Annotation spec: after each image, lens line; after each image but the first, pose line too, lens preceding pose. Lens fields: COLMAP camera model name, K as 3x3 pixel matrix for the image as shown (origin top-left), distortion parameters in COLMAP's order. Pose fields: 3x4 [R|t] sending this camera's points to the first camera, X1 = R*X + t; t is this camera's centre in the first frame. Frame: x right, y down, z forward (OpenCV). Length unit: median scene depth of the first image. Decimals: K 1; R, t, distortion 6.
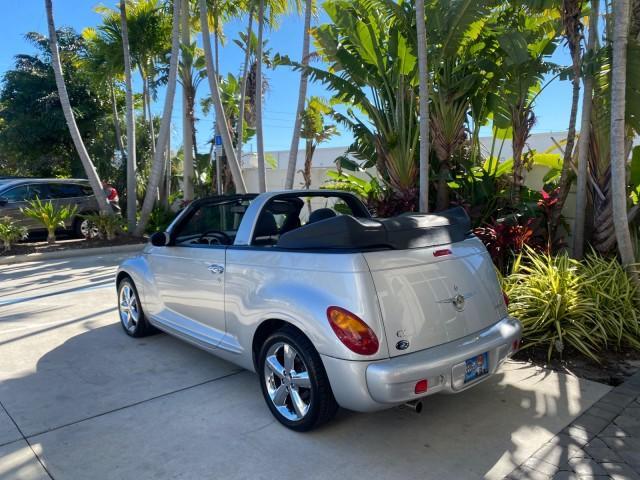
lens RADIAL K [[491.2, 0, 317.9], [0, 491.2, 236.7], [0, 0, 1]] dist [0.021450, -0.002683]
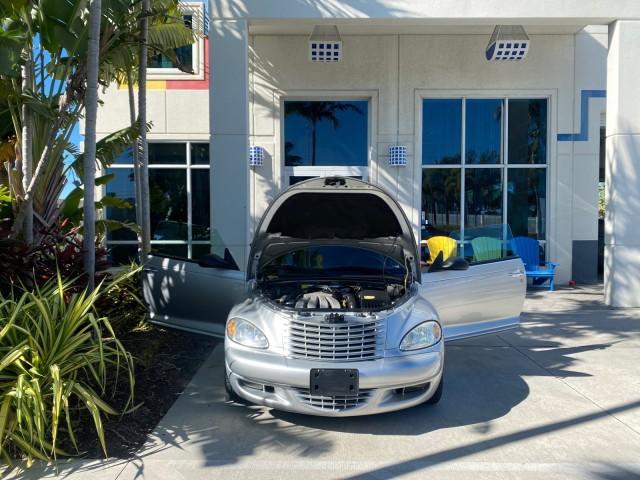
lens RADIAL K [[491.2, 0, 317.9], [0, 491.2, 236.7], [0, 0, 1]] dist [0.021450, -0.002683]
pose [[-0.738528, -0.022910, 0.673834, -1.073371], [0.069663, 0.991481, 0.110061, -0.221075], [-0.670615, 0.128224, -0.730640, 2.337280]]
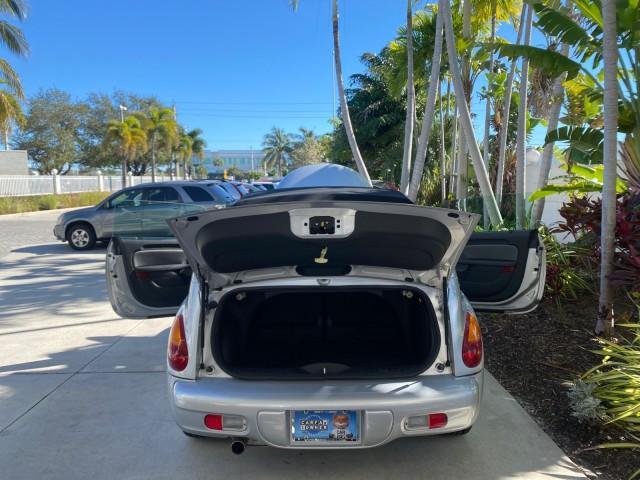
lens RADIAL K [[491.2, 0, 317.9], [0, 491.2, 236.7], [0, 0, 1]] dist [0.021450, -0.002683]
pose [[0.745649, 0.063335, -0.663322, 0.654469], [-0.061284, 0.997772, 0.026379, -0.038133], [0.663514, 0.020981, 0.747869, 0.344612]]
